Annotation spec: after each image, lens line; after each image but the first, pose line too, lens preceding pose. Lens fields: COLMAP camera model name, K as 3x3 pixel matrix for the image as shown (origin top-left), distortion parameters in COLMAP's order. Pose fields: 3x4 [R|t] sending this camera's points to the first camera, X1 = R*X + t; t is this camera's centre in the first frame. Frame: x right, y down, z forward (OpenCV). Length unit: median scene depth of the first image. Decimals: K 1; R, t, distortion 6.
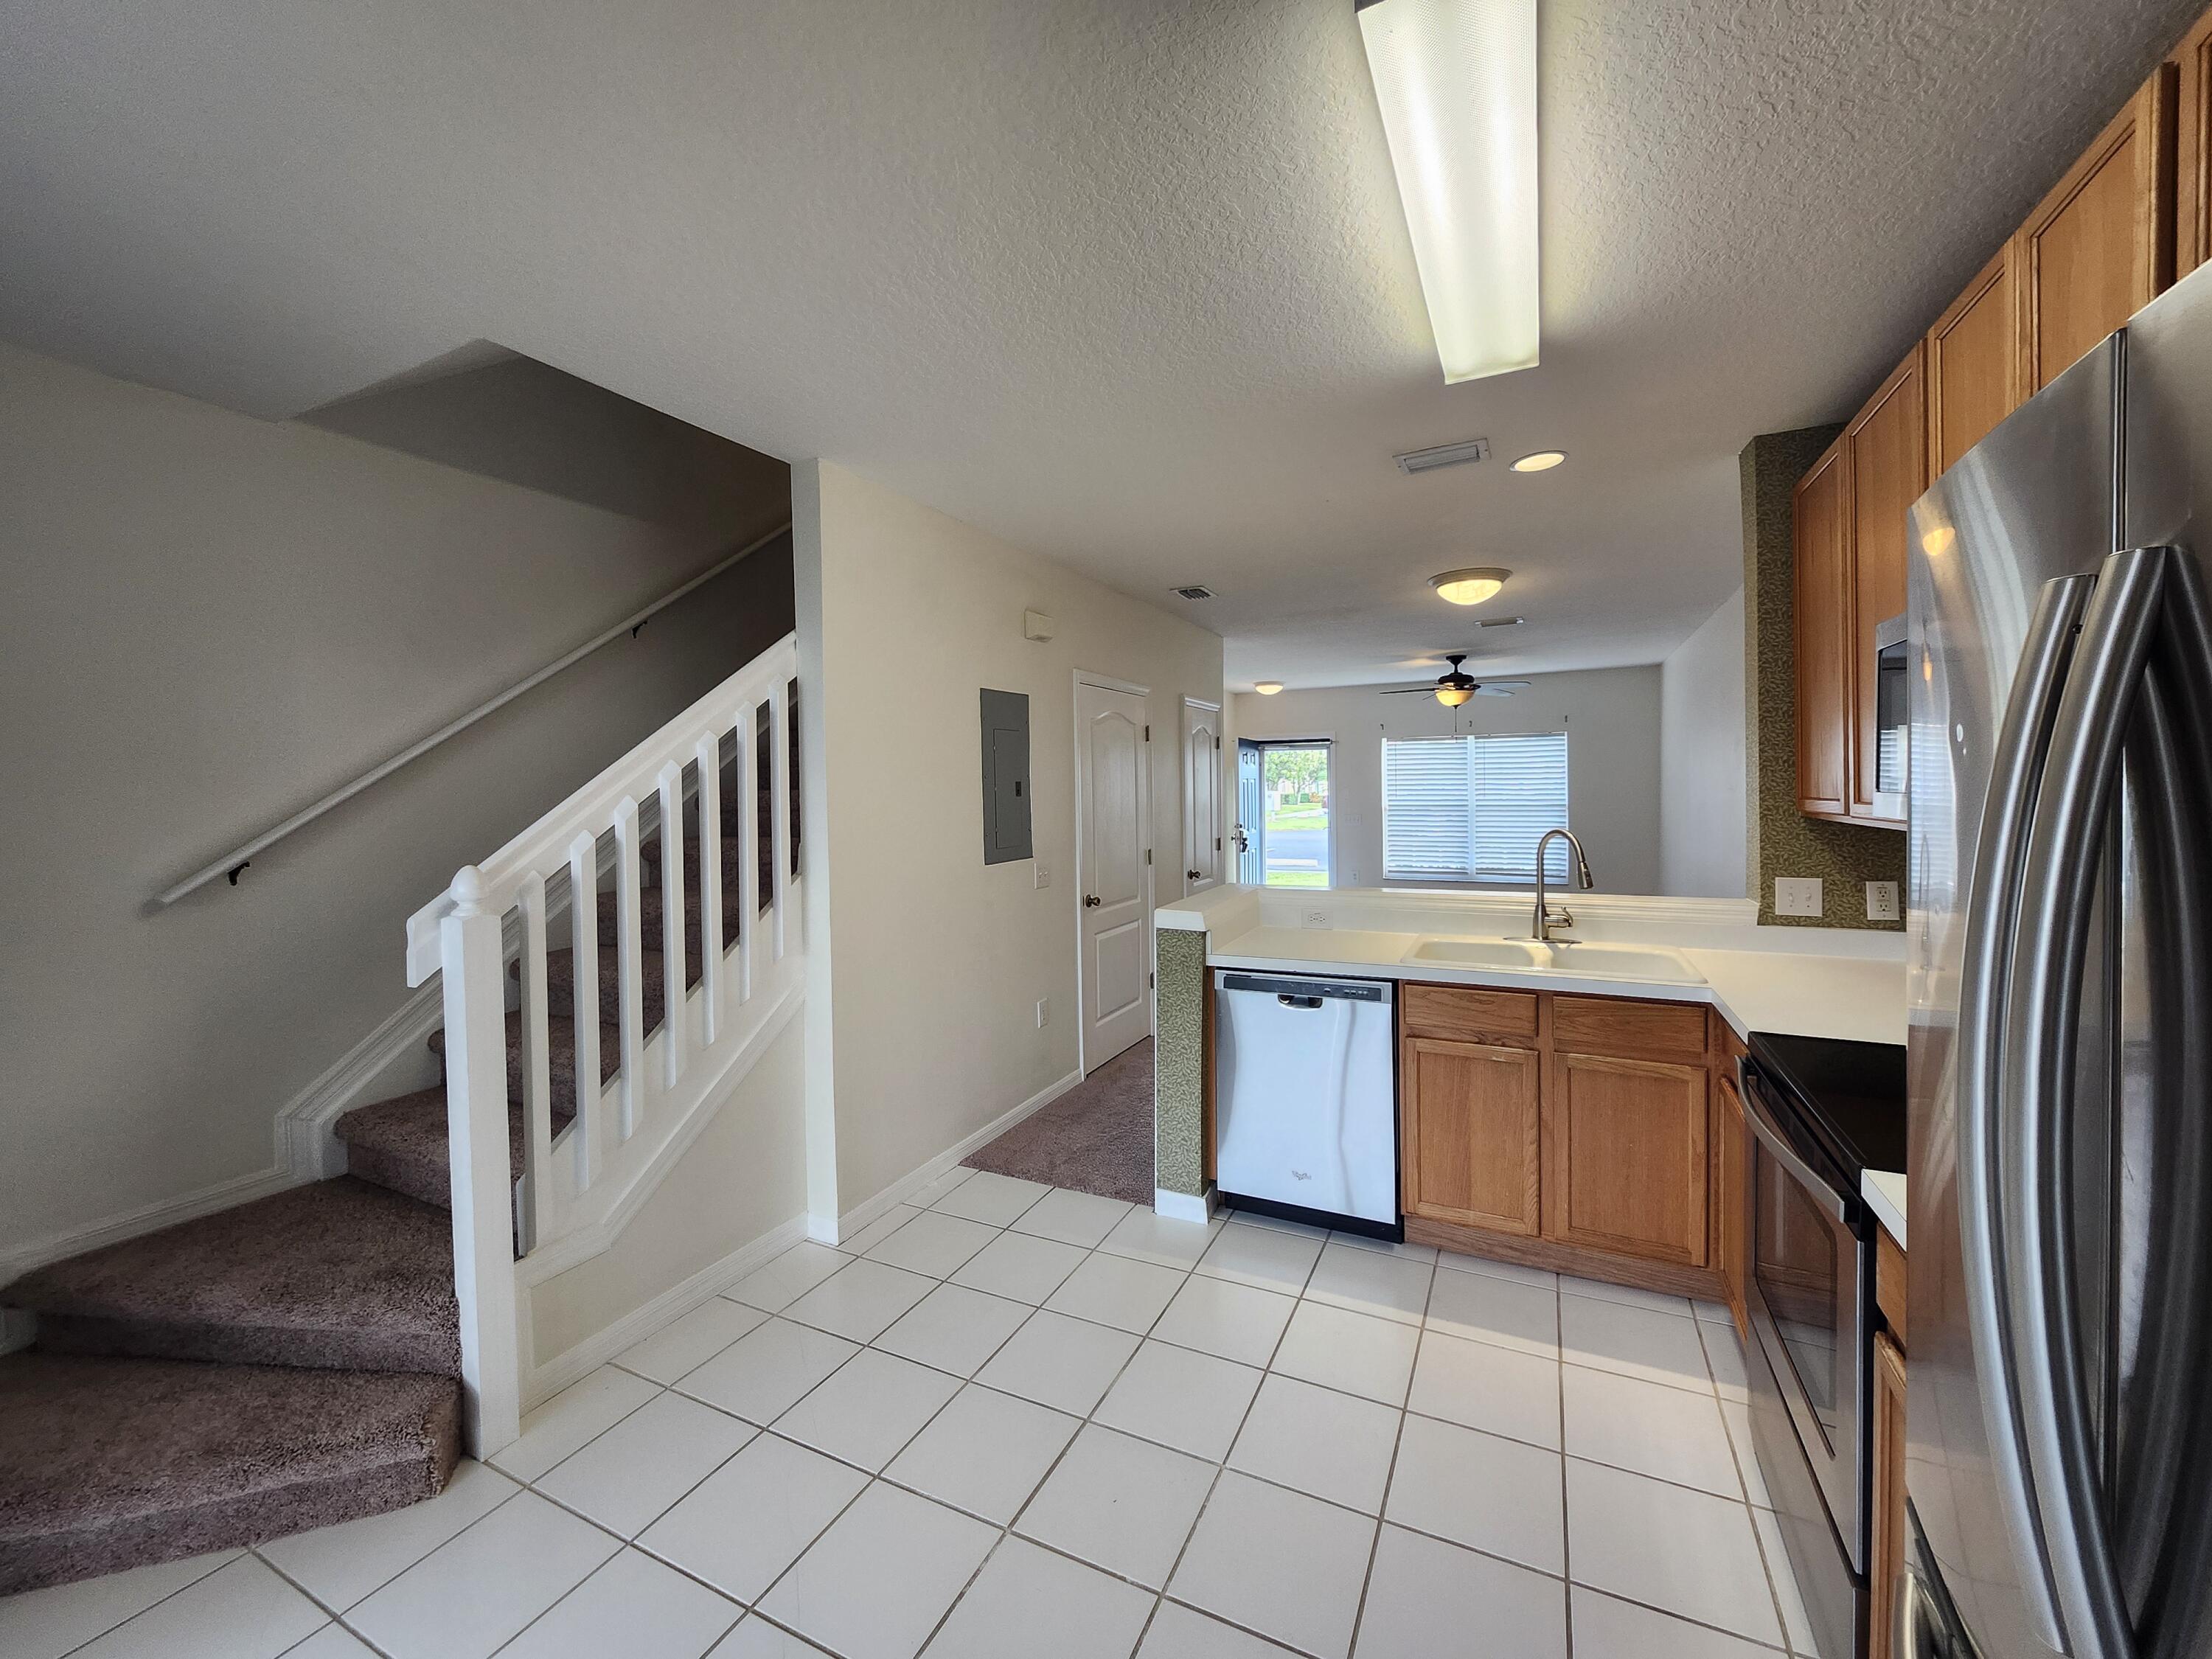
lens RADIAL K [[862.9, 0, 1128.9], [0, 862.9, 799.7], [0, 0, 1]] dist [-0.000116, -0.000068]
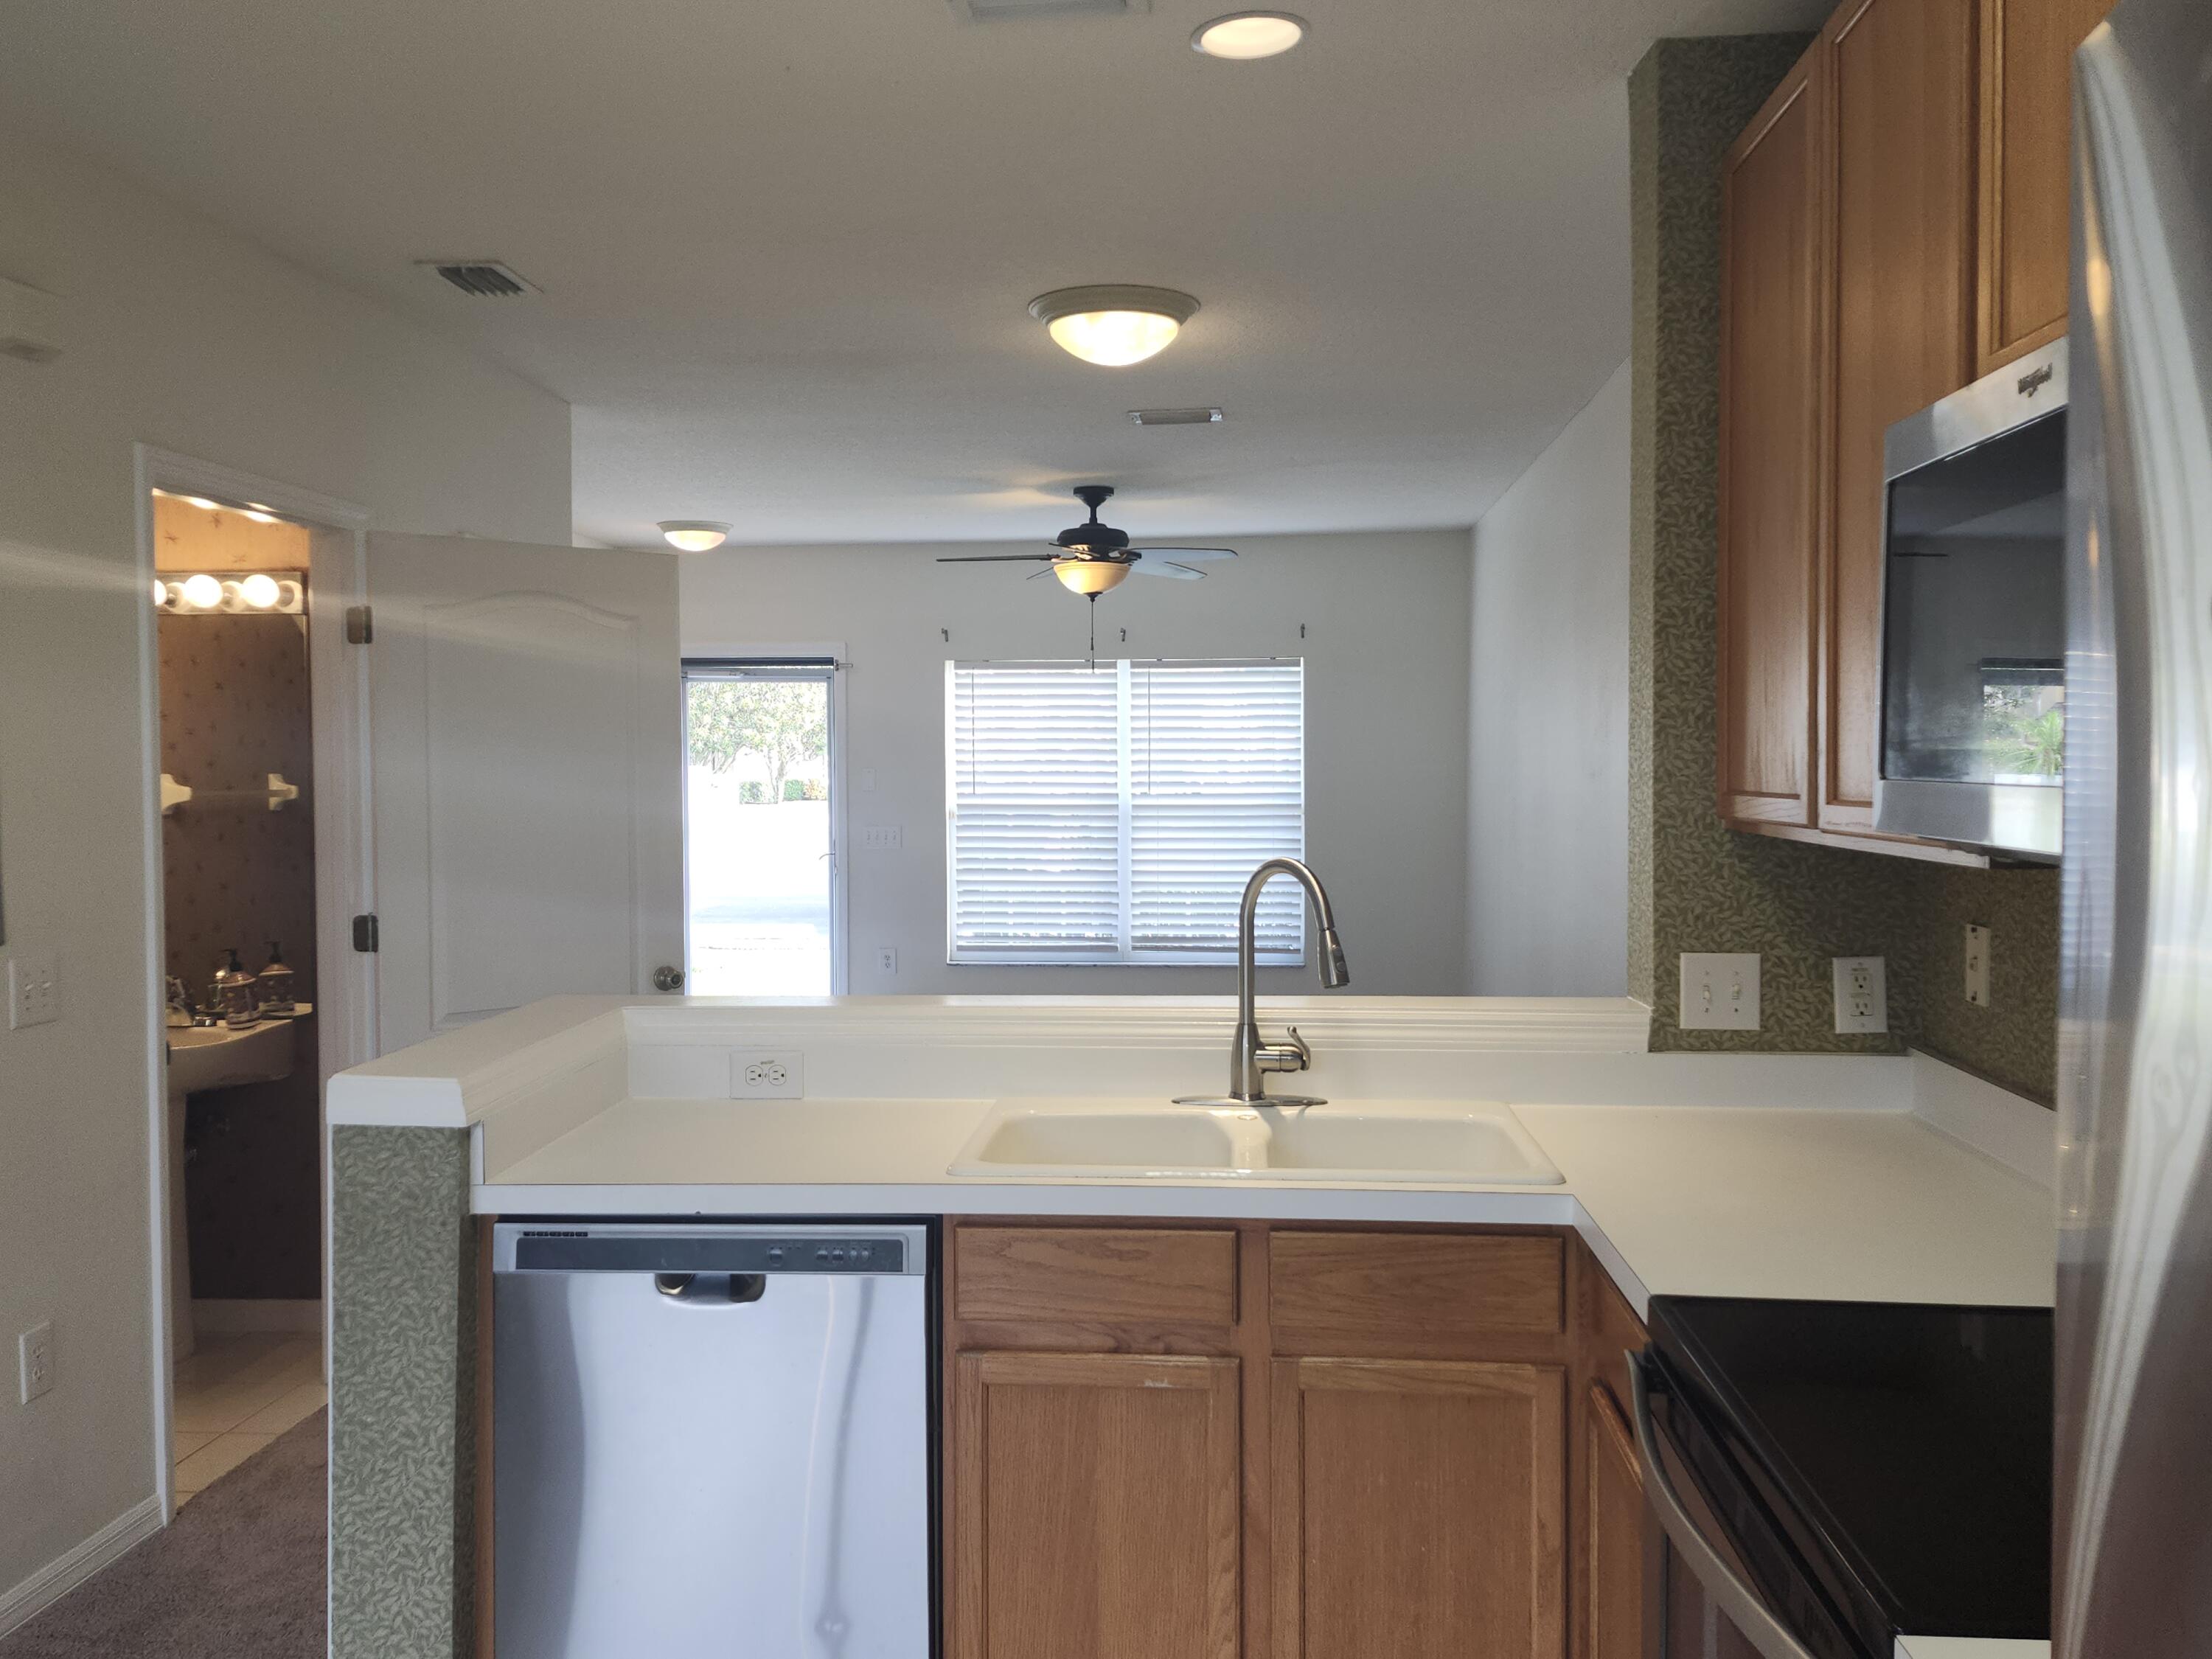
lens RADIAL K [[1866.3, 0, 1106.0], [0, 1866.3, 829.5], [0, 0, 1]] dist [0.086494, -0.005658]
pose [[0.934507, -0.002846, 0.355934, 0.058255], [-0.004046, 0.999819, 0.018616, 0.000642], [-0.355922, -0.018837, 0.934326, 0.109407]]
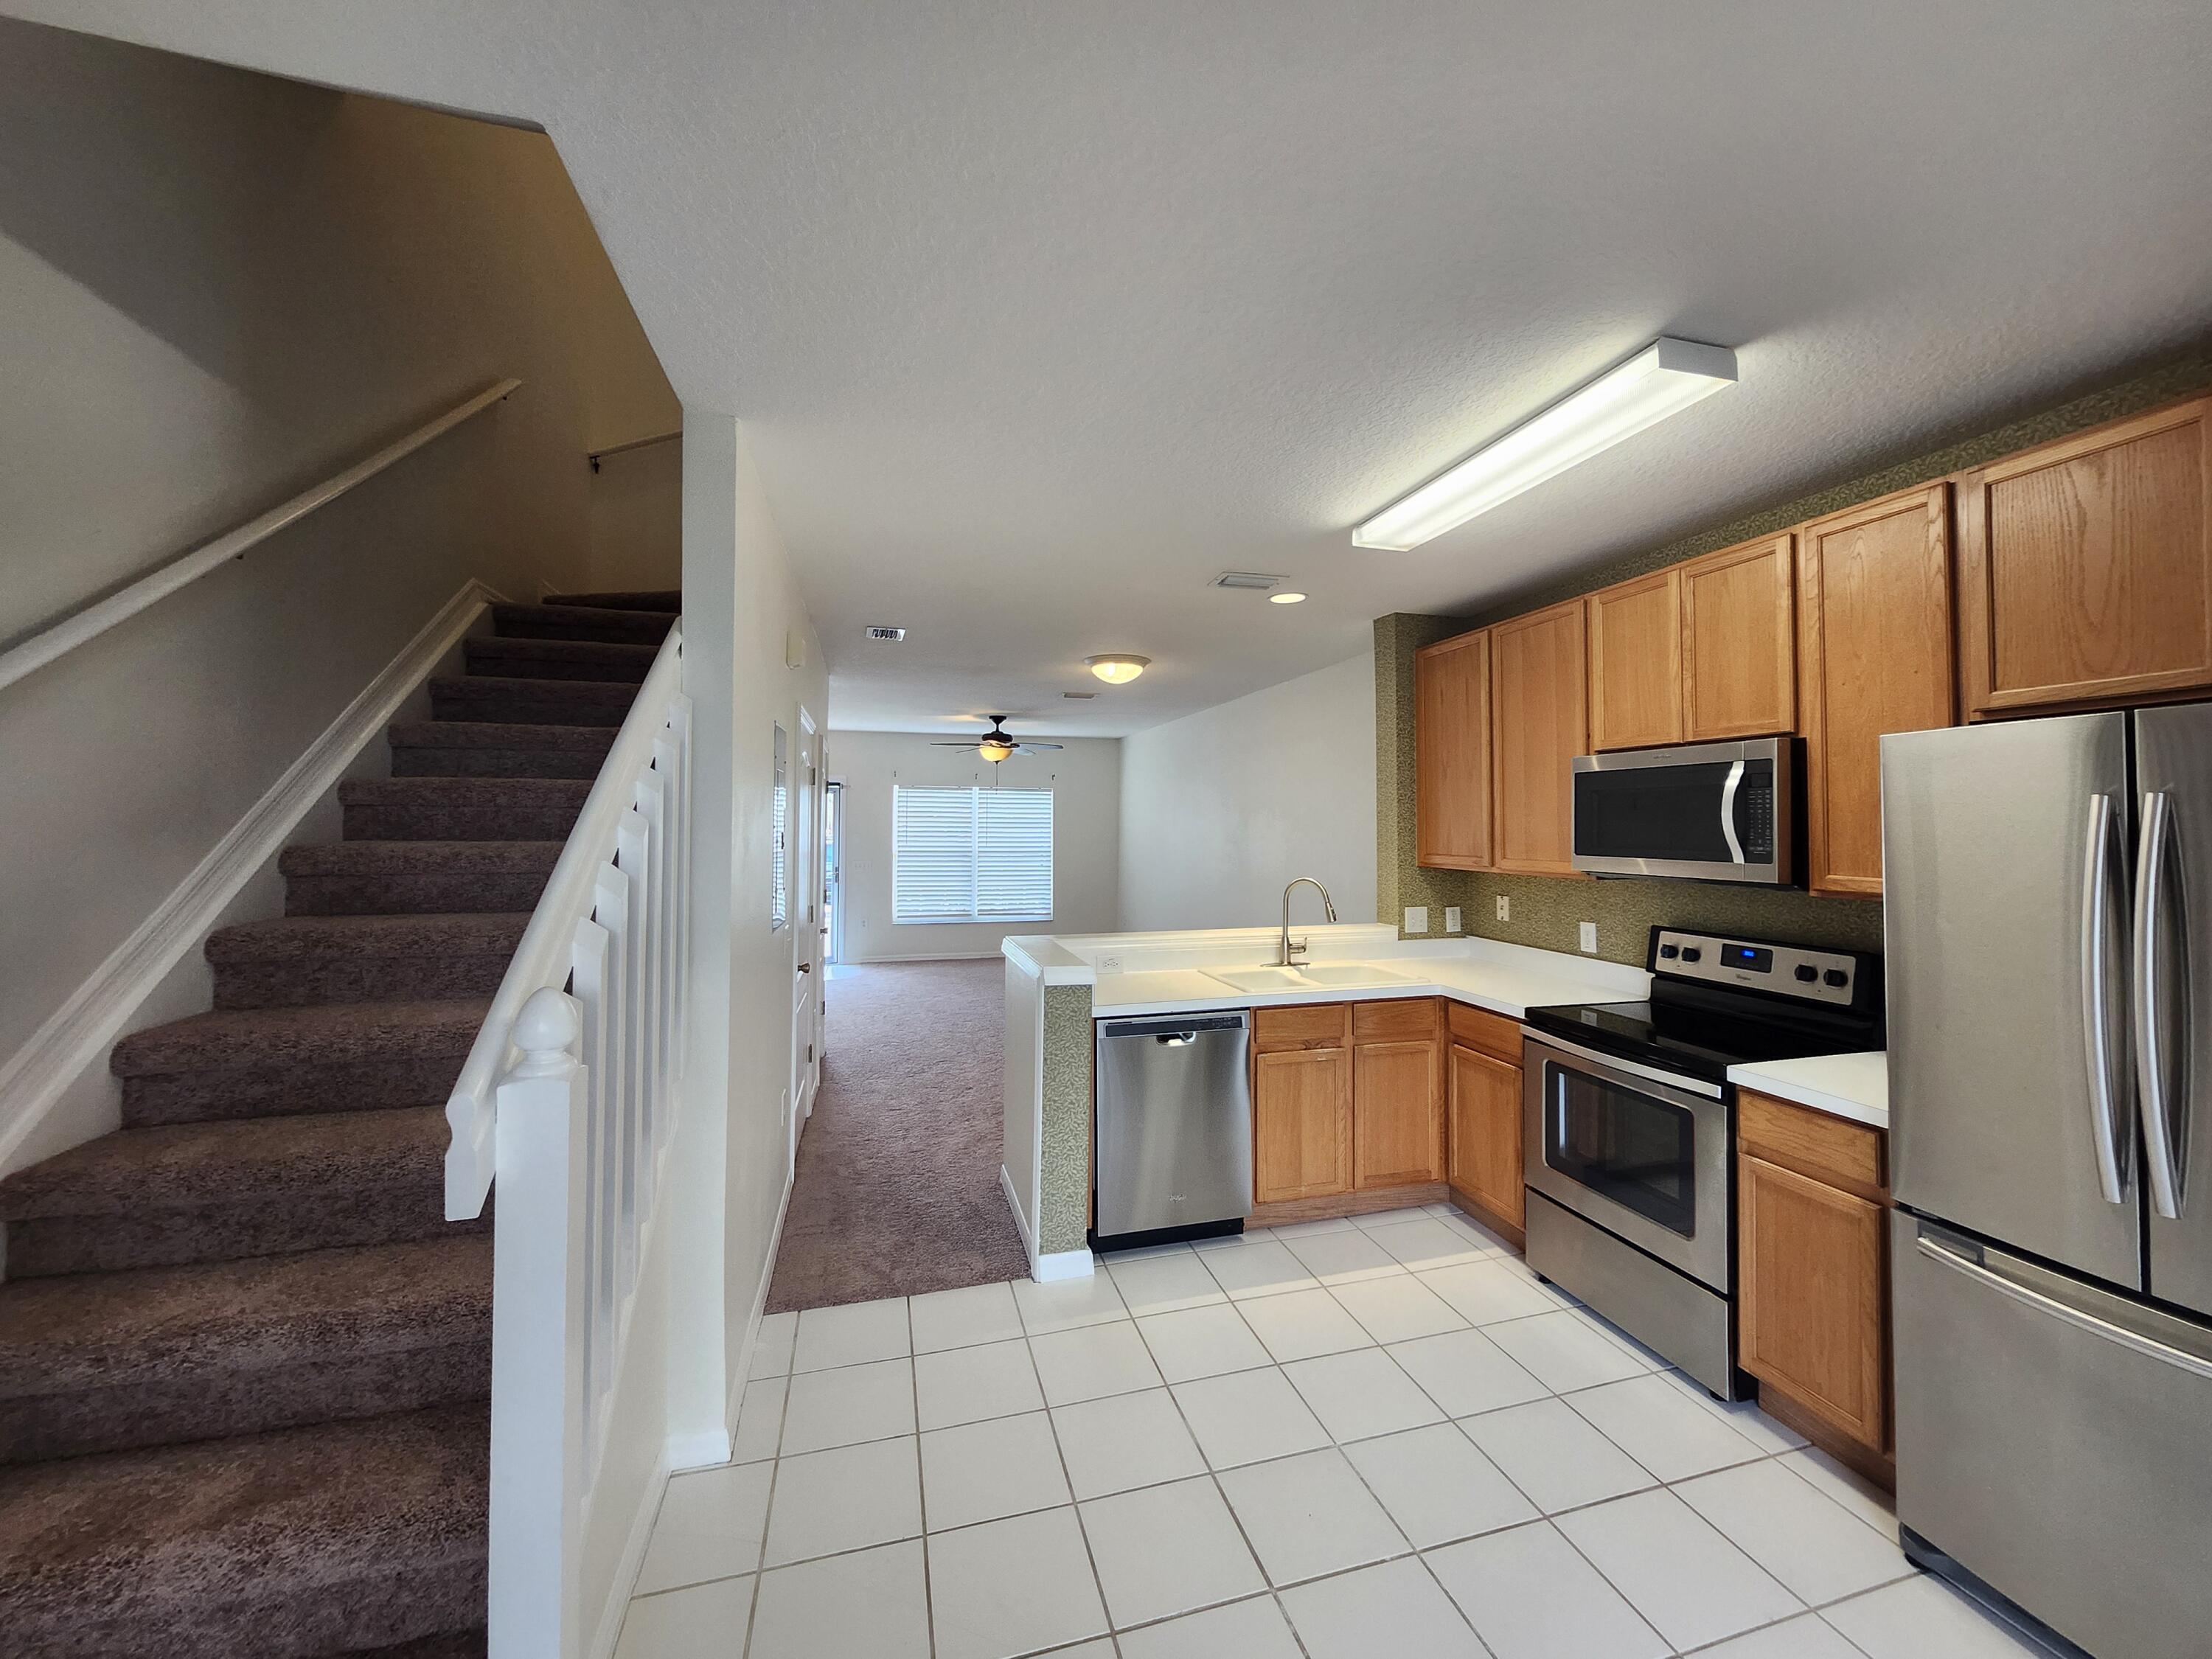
lens RADIAL K [[866.9, 0, 1122.5], [0, 866.9, 802.4], [0, 0, 1]] dist [0.000570, -0.000220]
pose [[0.746893, 0.035357, 0.664004, -0.600923], [-0.006316, 0.998918, -0.046086, -0.018012], [-0.664914, 0.030227, 0.746308, 0.201977]]
